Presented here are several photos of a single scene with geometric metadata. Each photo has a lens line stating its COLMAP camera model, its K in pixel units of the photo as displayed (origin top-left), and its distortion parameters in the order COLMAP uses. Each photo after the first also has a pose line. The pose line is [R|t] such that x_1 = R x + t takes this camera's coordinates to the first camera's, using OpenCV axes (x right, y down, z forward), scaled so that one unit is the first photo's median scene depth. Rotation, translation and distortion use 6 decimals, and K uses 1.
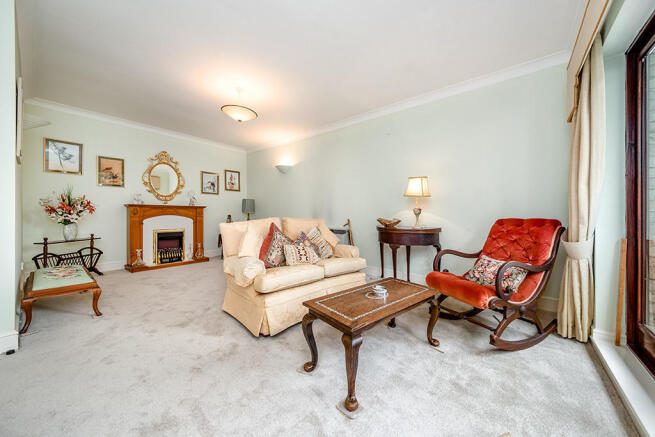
lens RADIAL K [[236.0, 0, 327.5], [0, 236.0, 218.5], [0, 0, 1]] dist [-0.001070, -0.000115]
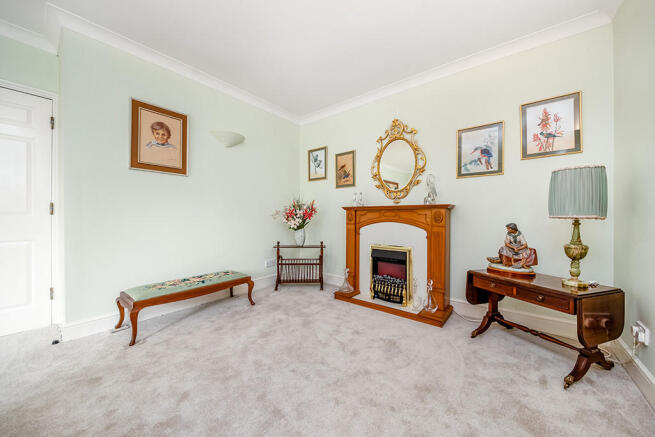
lens RADIAL K [[236.0, 0, 327.5], [0, 236.0, 218.5], [0, 0, 1]] dist [-0.001070, -0.000115]
pose [[0.011221, 0.003058, -0.999932, -0.062614], [-0.015095, 0.999882, 0.002889, -0.021482], [0.999823, 0.015061, 0.011266, 0.802018]]
